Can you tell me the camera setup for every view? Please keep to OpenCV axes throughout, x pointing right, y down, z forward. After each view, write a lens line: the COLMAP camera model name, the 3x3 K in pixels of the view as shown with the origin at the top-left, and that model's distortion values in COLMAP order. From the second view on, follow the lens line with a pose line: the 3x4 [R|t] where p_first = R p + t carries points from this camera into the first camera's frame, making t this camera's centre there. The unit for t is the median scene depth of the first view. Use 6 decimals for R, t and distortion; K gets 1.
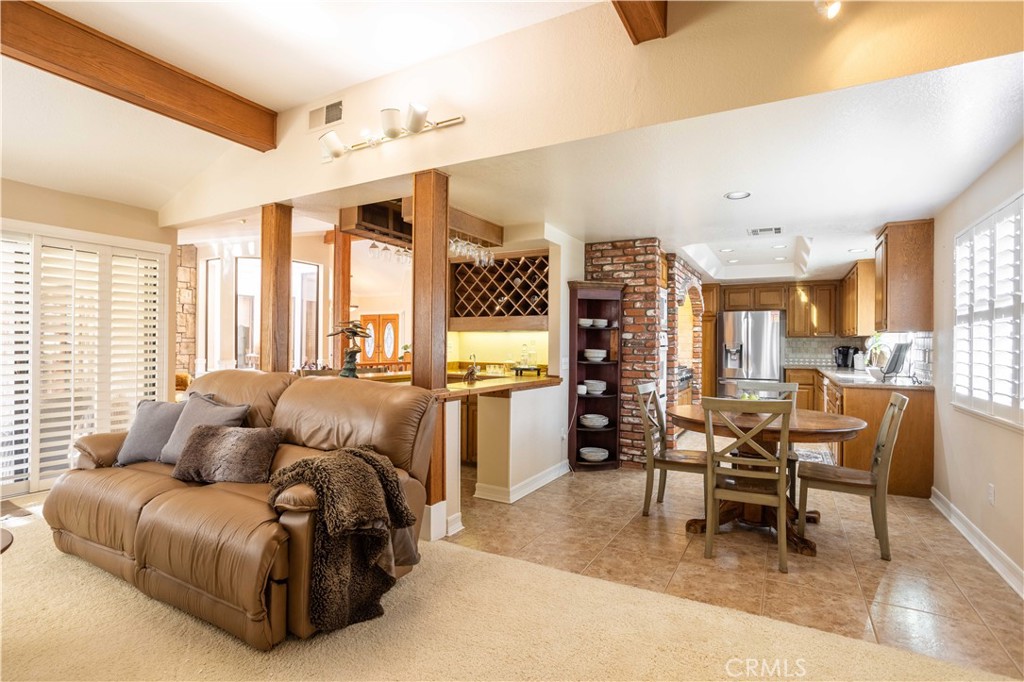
lens RADIAL K [[496.4, 0, 499.9], [0, 496.4, 338.7], [0, 0, 1]] dist [-0.071447, 0.025409]
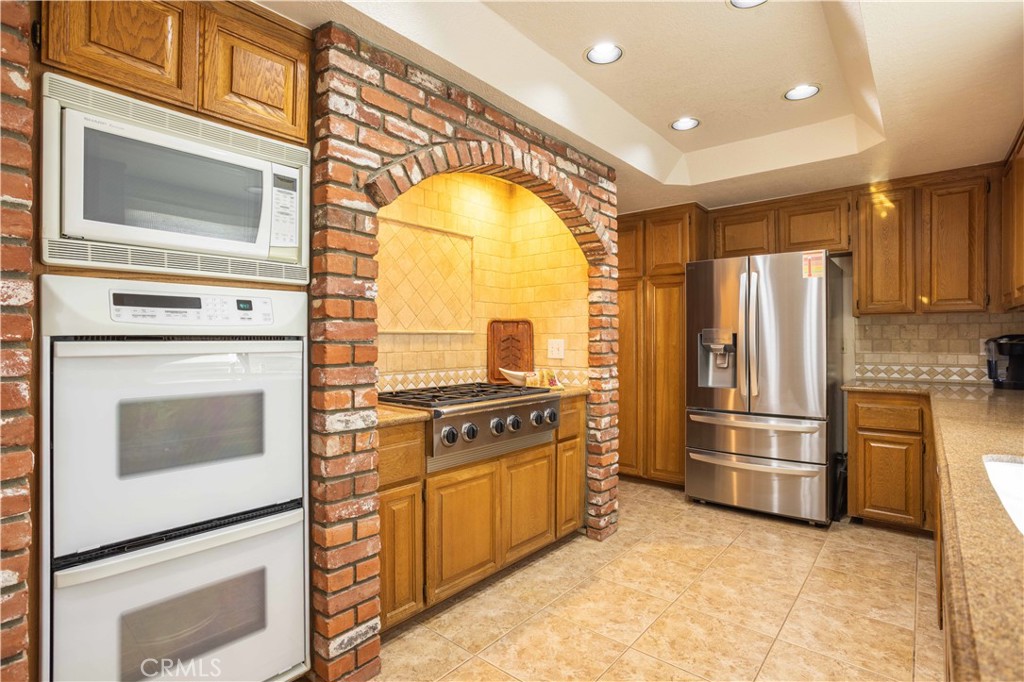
lens RADIAL K [[514.0, 0, 532.0], [0, 514.0, 335.5], [0, 0, 1]] dist [-0.026033, 0.025684]
pose [[0.989973, -0.011007, -0.140830, 0.595292], [0.011449, 0.999932, 0.002331, 0.016713], [0.140794, -0.003920, 0.990031, 0.823014]]
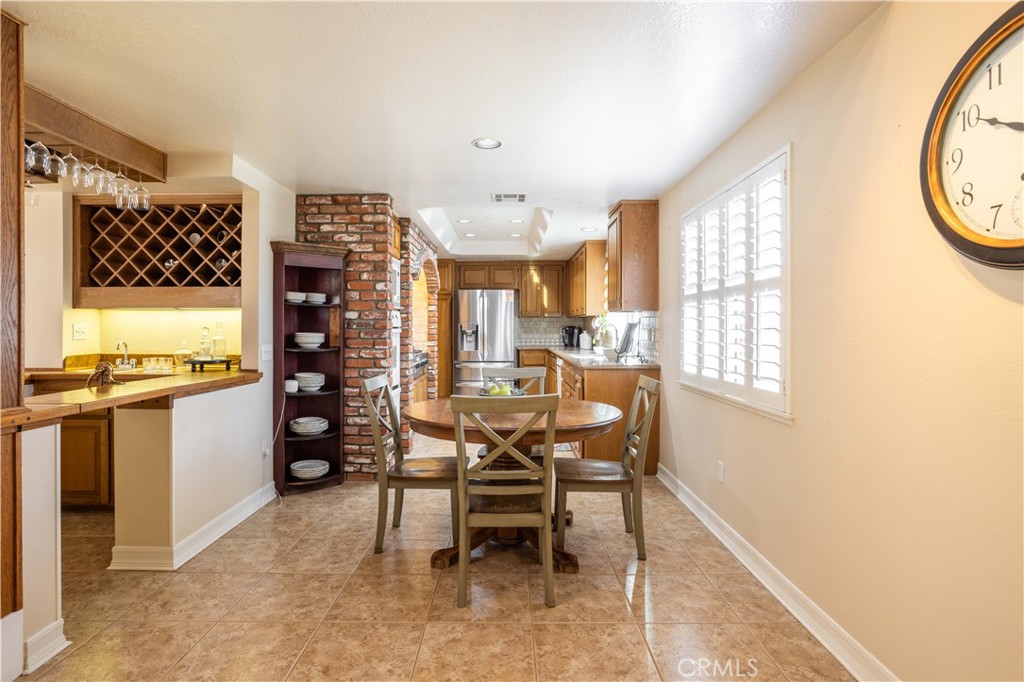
lens RADIAL K [[534.0, 0, 501.9], [0, 534.0, 329.4], [0, 0, 1]] dist [-0.012941, 0.001748]
pose [[0.867577, -0.011115, 0.497178, 0.040557], [0.002366, 0.999831, 0.018224, 0.002168], [-0.497297, -0.014634, 0.867457, 0.137041]]
